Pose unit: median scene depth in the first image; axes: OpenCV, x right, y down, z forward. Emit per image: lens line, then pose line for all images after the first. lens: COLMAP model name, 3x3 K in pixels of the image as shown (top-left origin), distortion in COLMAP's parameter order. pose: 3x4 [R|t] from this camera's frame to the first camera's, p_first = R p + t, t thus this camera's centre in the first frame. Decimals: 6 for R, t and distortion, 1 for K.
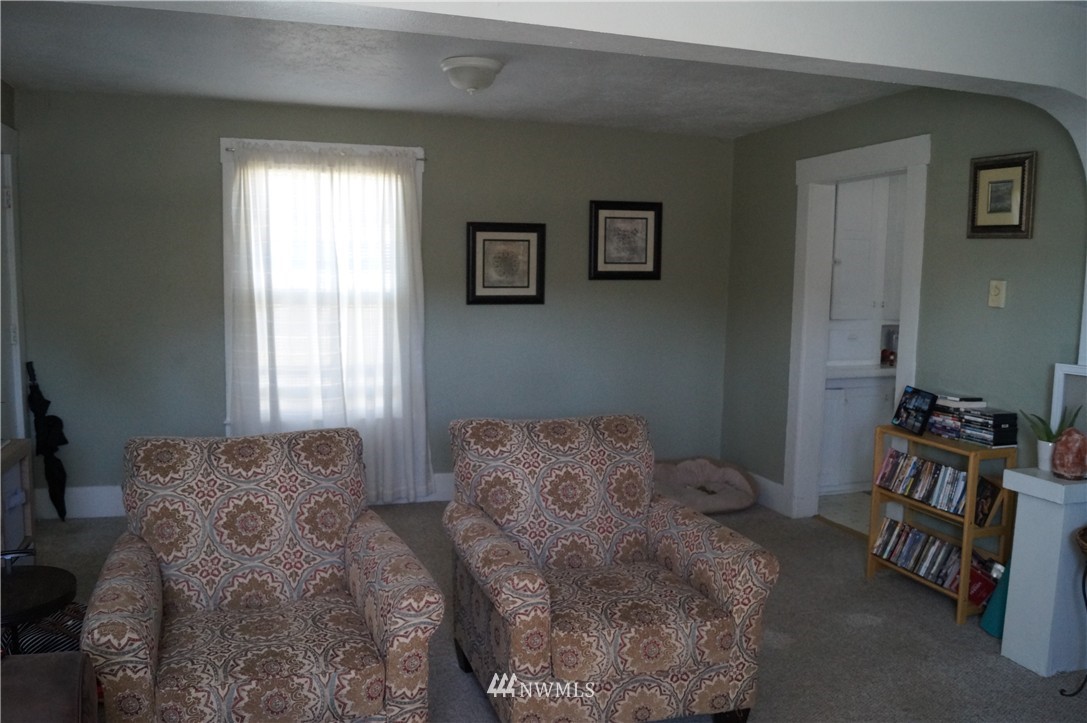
lens RADIAL K [[866.8, 0, 540.3], [0, 866.8, 356.7], [0, 0, 1]] dist [-0.085667, 0.022048]
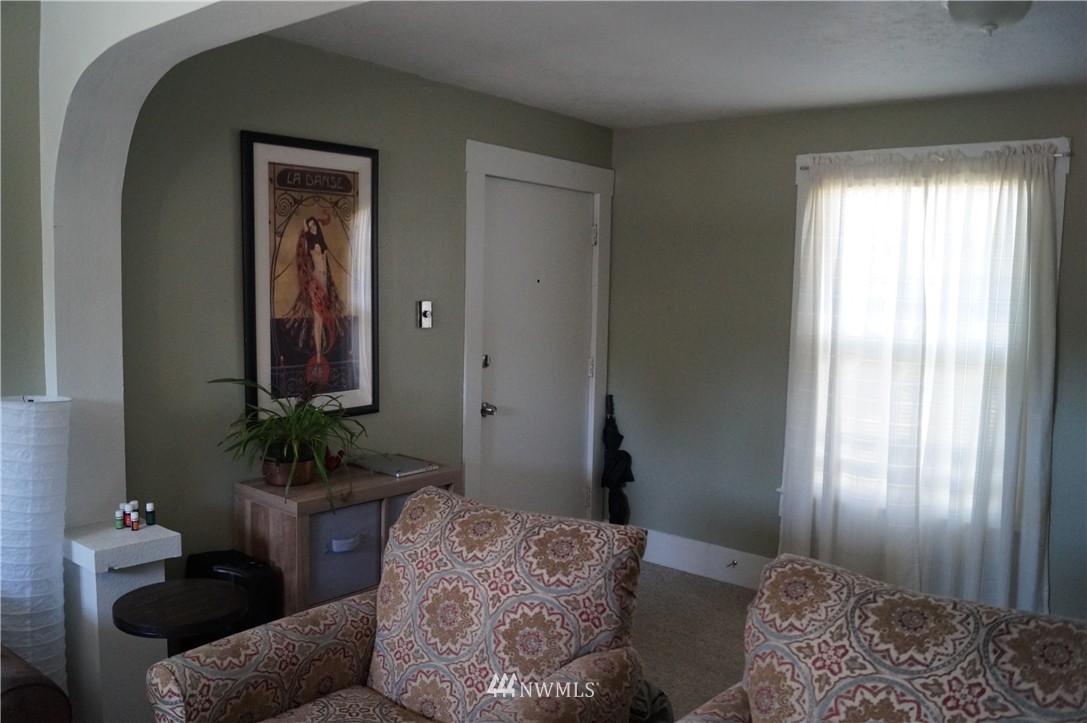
lens RADIAL K [[866.8, 0, 544.0], [0, 866.8, 371.4], [0, 0, 1]] dist [-0.085667, 0.022048]
pose [[0.541290, 0.076664, -0.837334, 0.212749], [-0.102346, 0.994437, 0.024887, -0.037813], [0.834584, 0.072227, 0.546125, 0.333967]]
